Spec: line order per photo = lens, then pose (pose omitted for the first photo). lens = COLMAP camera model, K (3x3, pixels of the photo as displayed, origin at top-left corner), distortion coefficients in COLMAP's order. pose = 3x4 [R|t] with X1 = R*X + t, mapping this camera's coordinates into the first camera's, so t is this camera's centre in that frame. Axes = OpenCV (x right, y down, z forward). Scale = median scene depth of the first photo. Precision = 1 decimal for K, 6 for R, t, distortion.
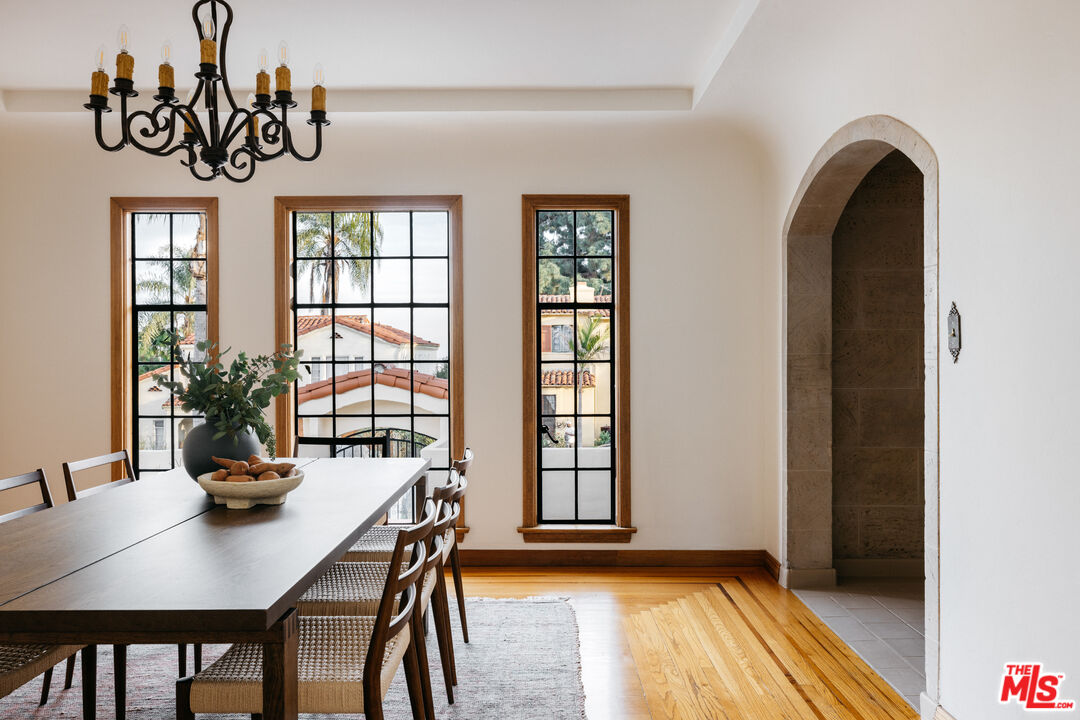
lens RADIAL K [[834.5, 0, 544.6], [0, 834.5, 360.2], [0, 0, 1]] dist [0.009629, 0.000976]
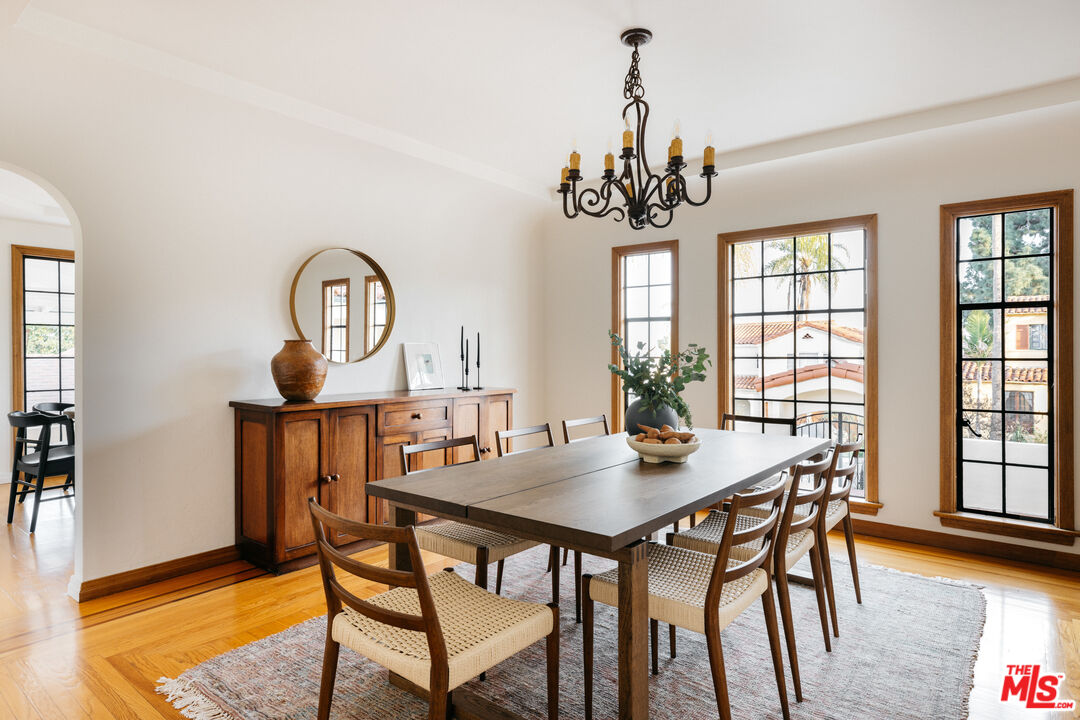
lens RADIAL K [[620.0, 0, 543.8], [0, 620.0, 351.0], [0, 0, 1]] dist [0.006217, 0.003362]
pose [[0.779444, 0.002279, -0.626468, 0.099248], [-0.006935, 0.999963, -0.004991, -0.001099], [0.626434, 0.008235, 0.779431, 0.058148]]
